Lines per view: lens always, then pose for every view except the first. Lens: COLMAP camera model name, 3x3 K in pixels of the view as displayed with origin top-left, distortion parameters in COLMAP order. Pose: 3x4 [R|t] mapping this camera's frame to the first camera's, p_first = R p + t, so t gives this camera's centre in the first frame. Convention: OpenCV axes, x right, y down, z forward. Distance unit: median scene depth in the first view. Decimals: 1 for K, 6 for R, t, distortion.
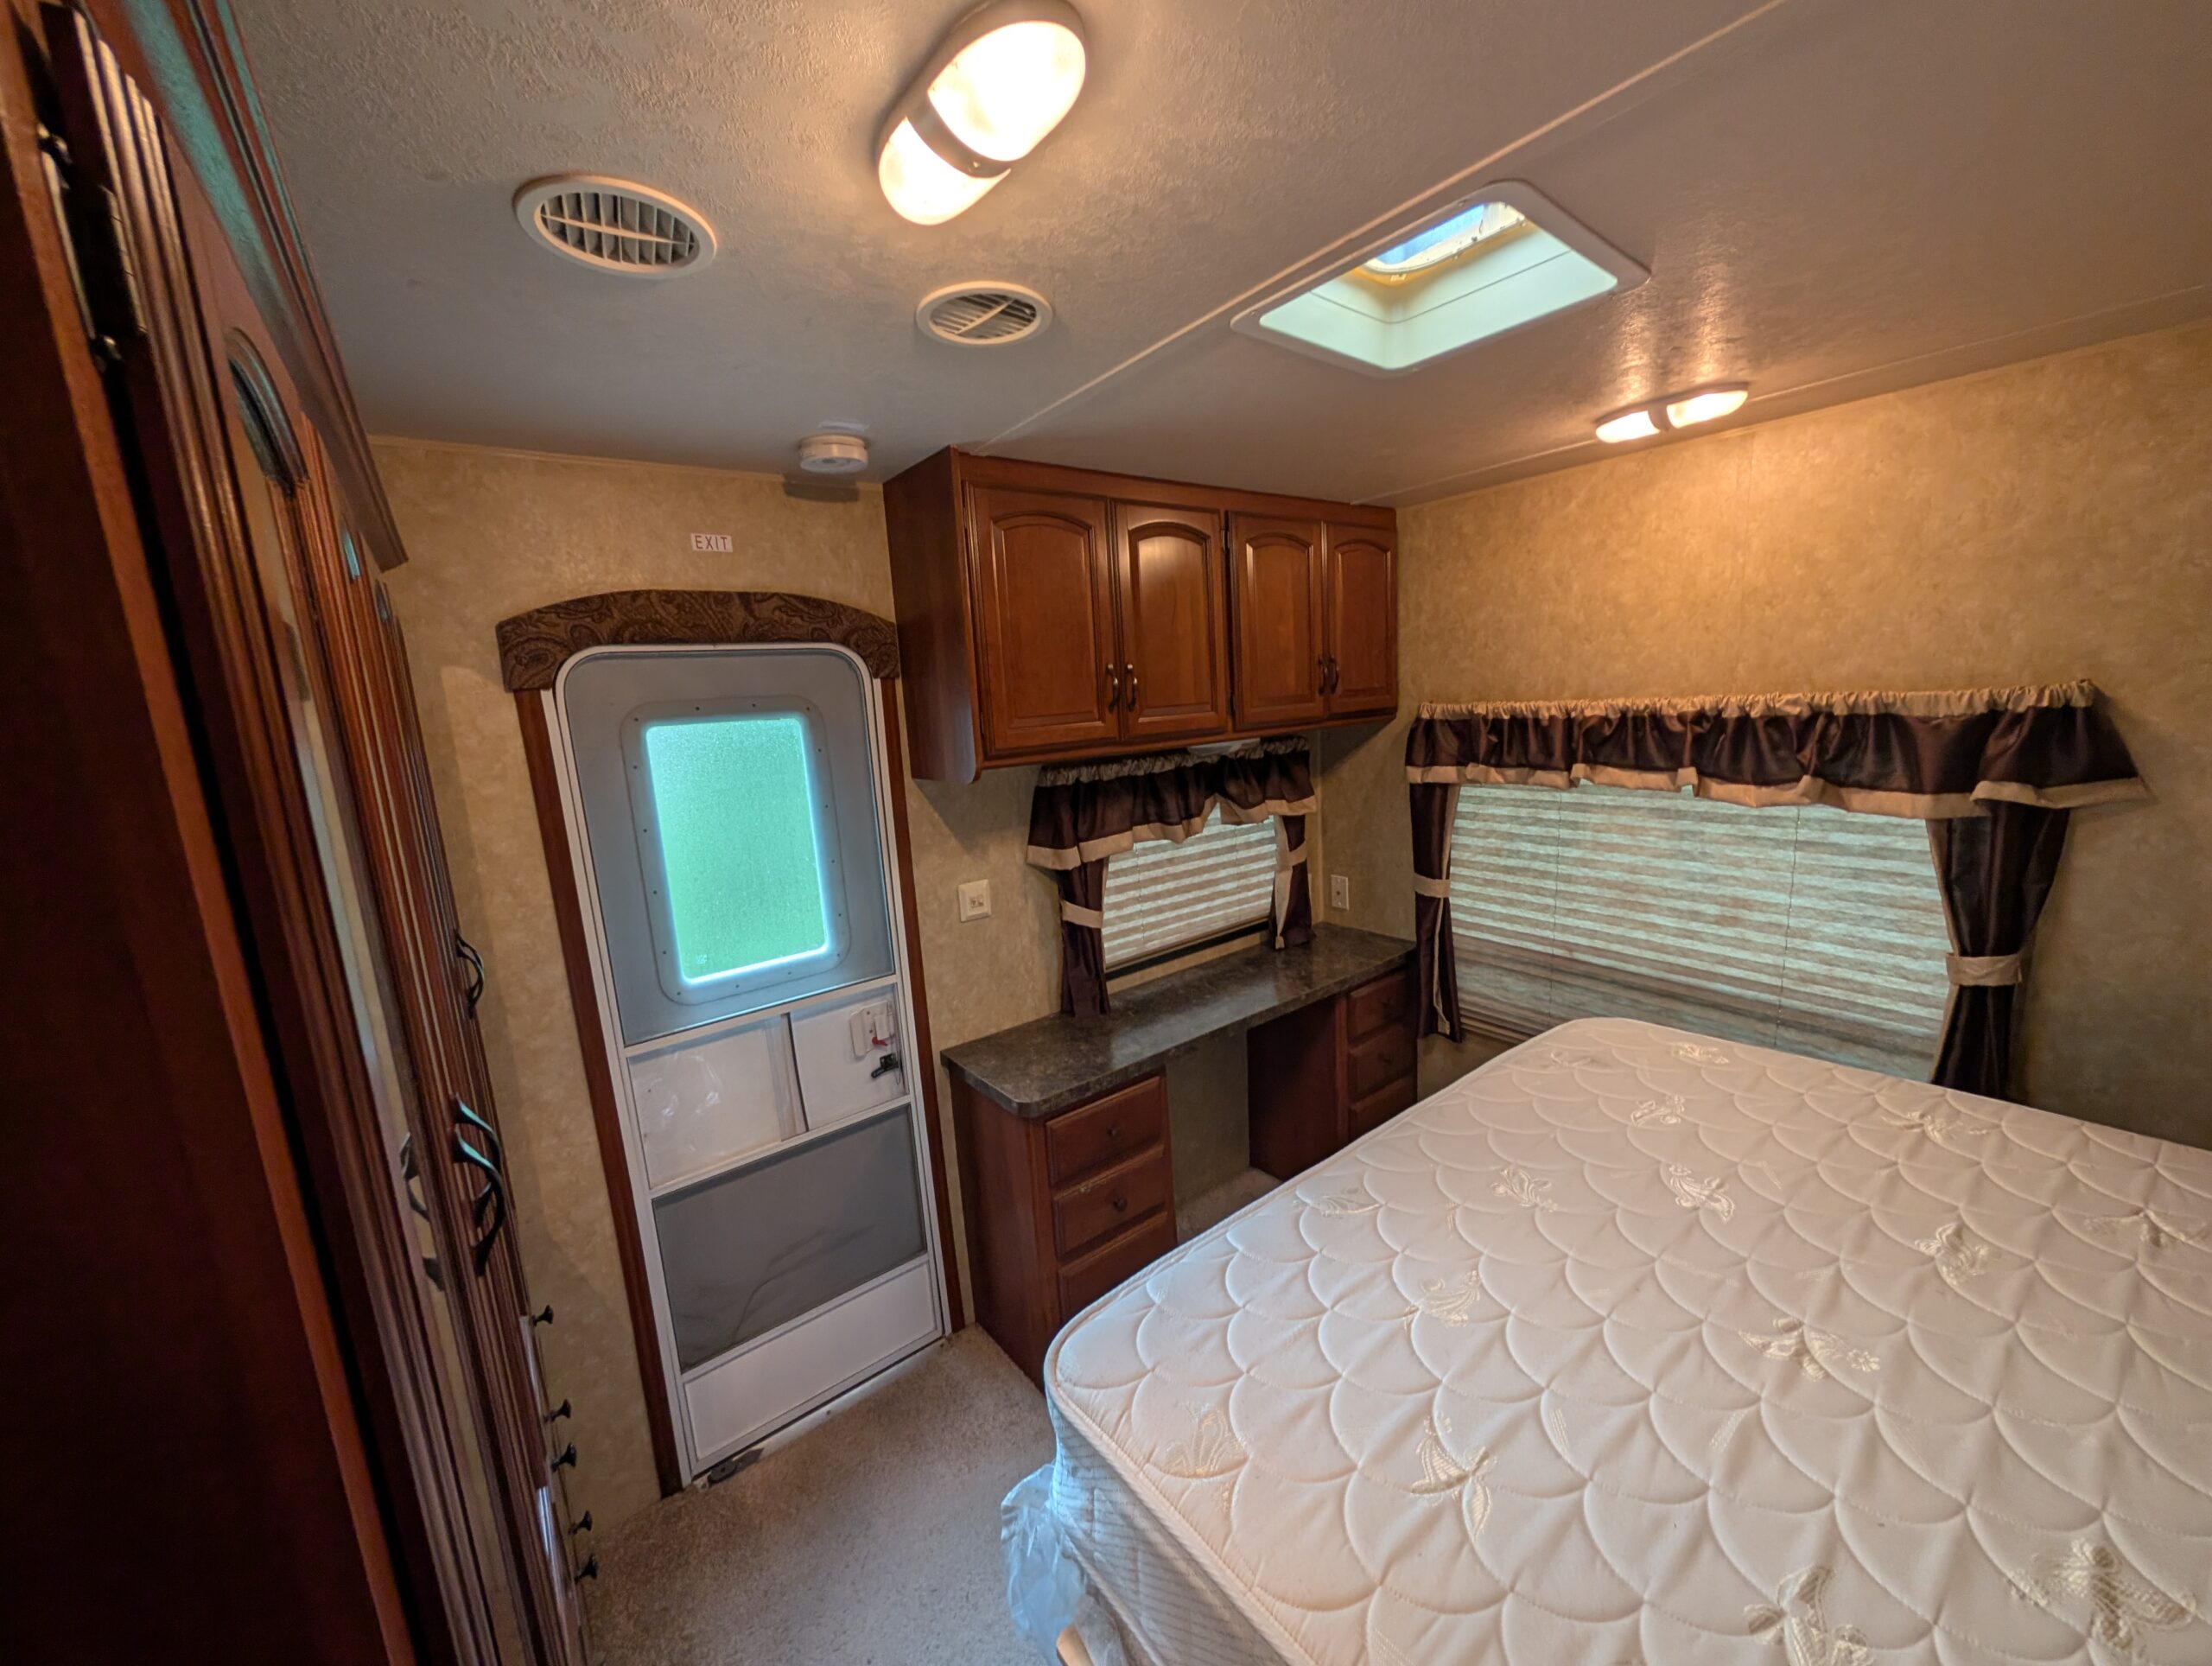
lens RADIAL K [[836.4, 0, 1106.0], [0, 836.4, 833.0], [0, 0, 1]] dist [0.000384, -0.000505]
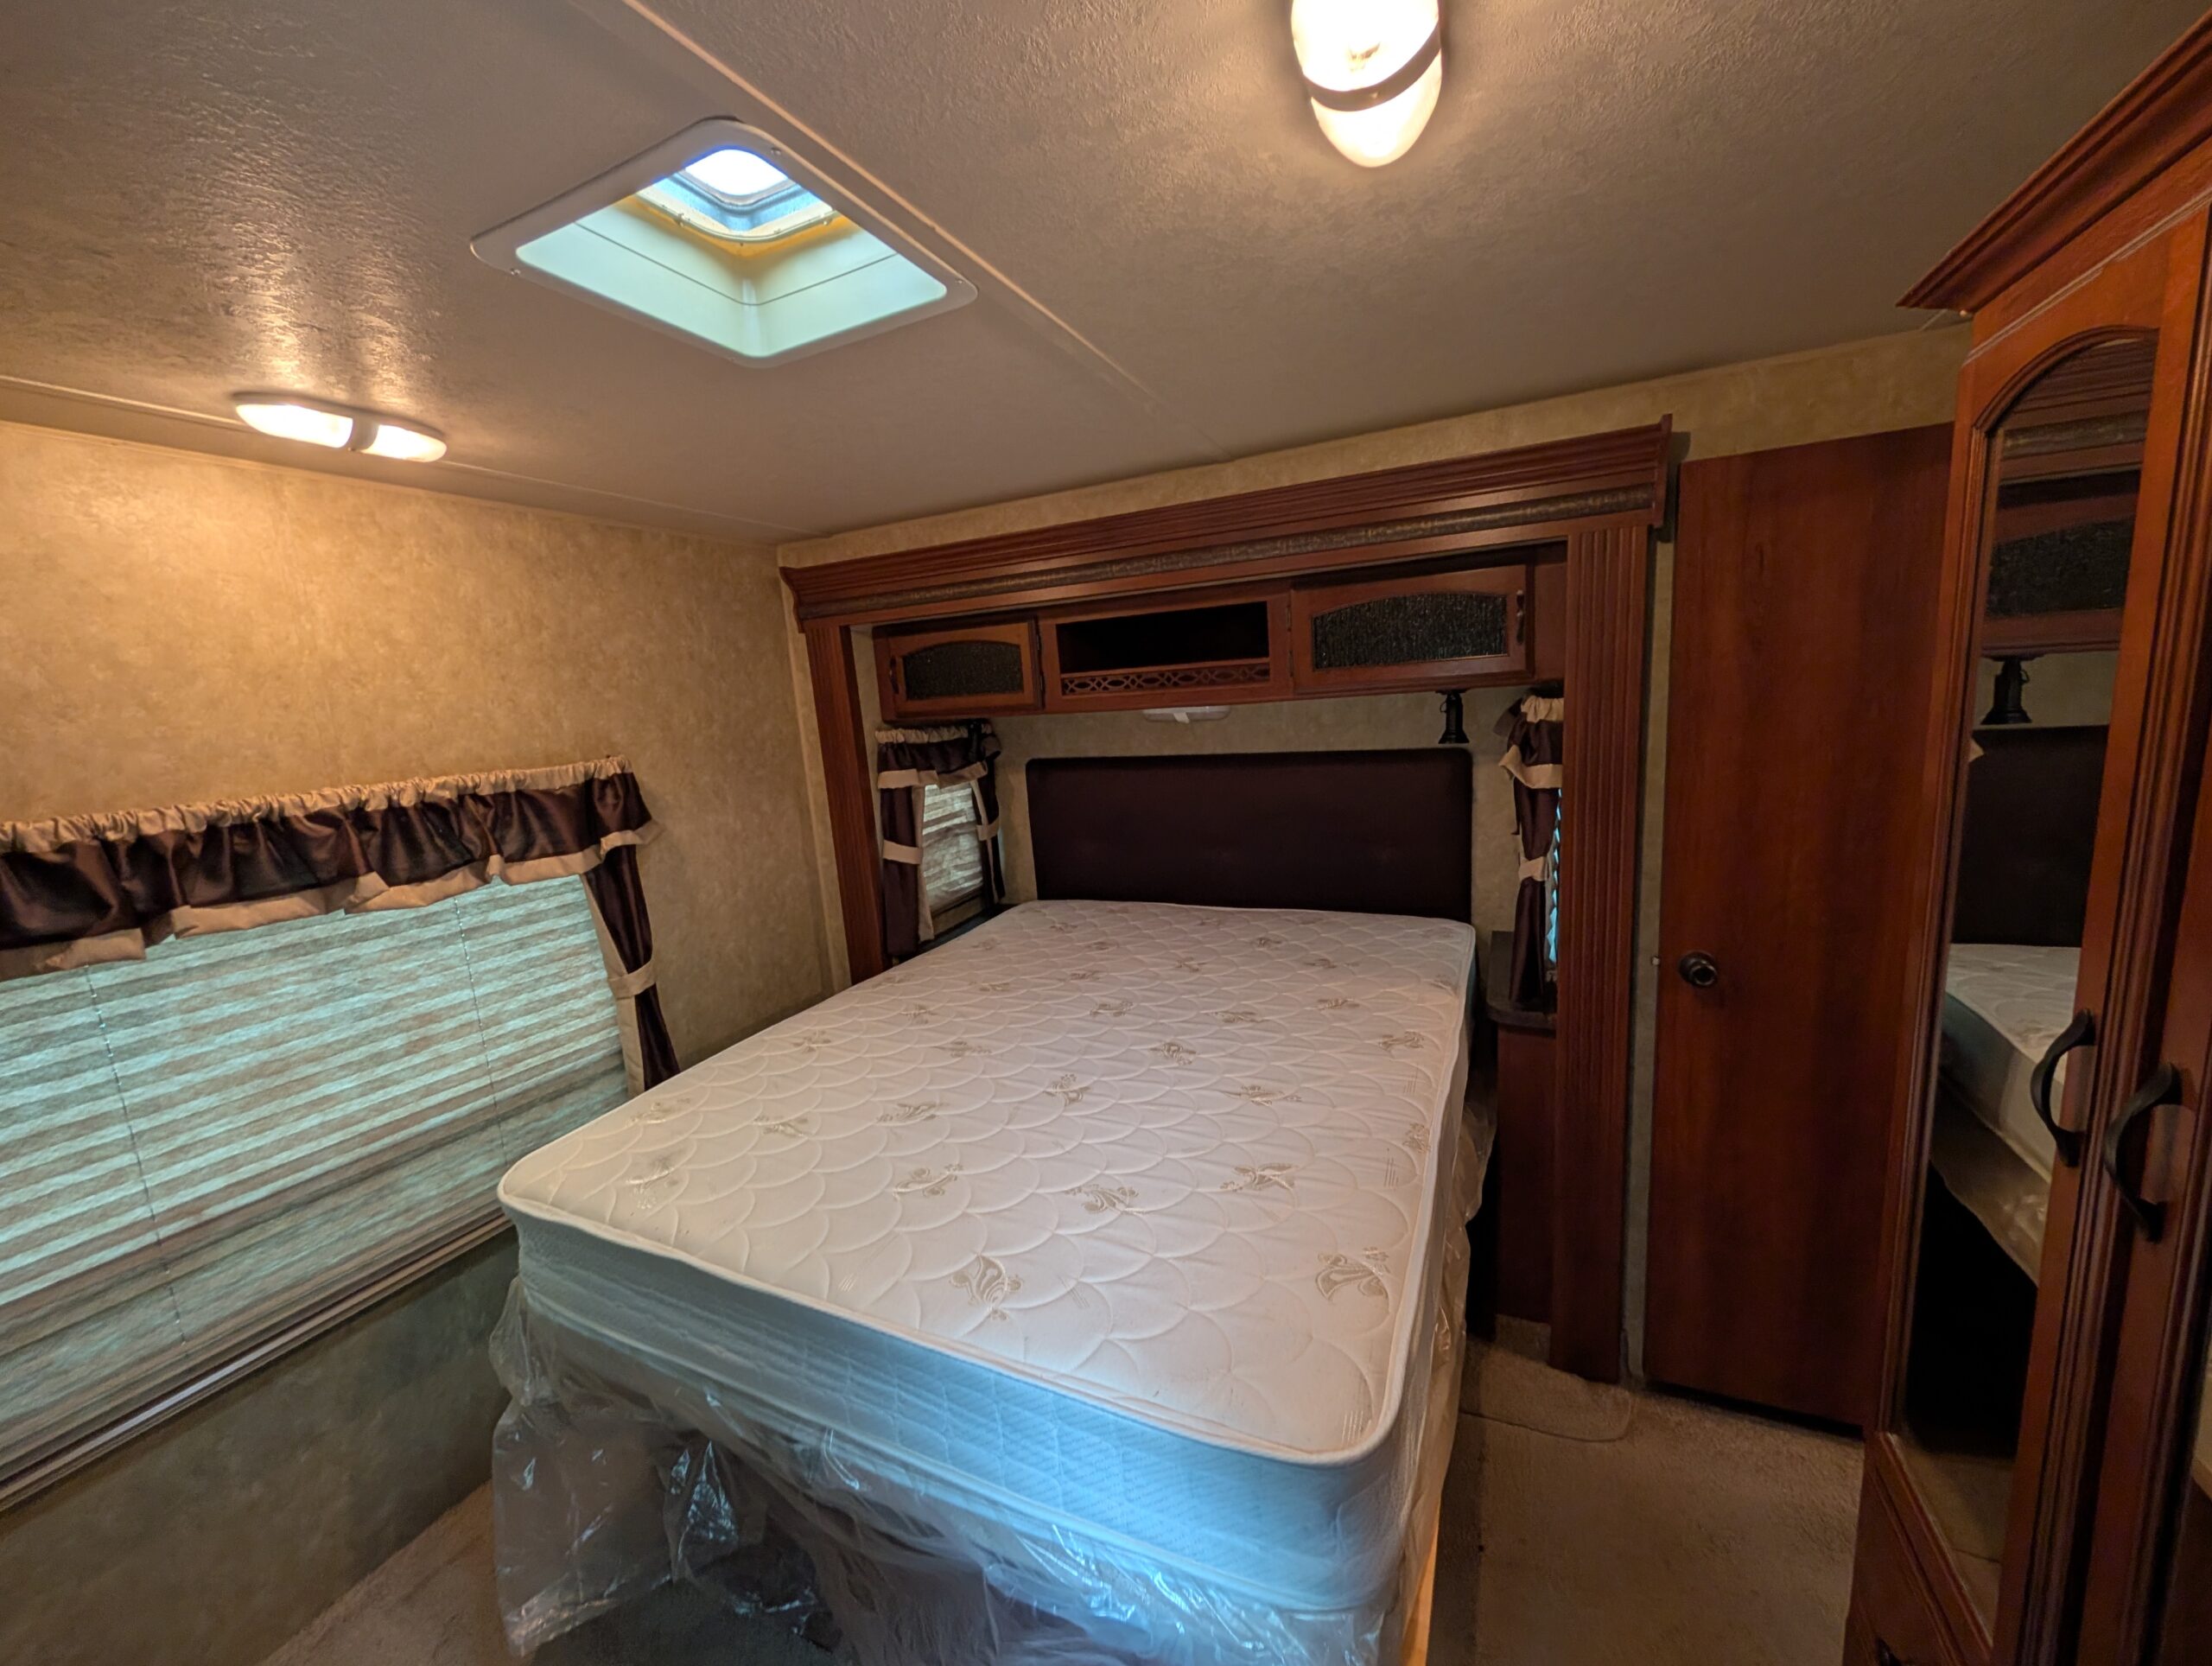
lens RADIAL K [[836.4, 0, 1106.0], [0, 836.4, 833.0], [0, 0, 1]] dist [0.000384, -0.000505]
pose [[-0.448928, -0.053435, 0.891969, -0.334318], [0.244786, 0.952671, 0.180273, -0.086525], [-0.859385, 0.299271, -0.414601, 0.711869]]
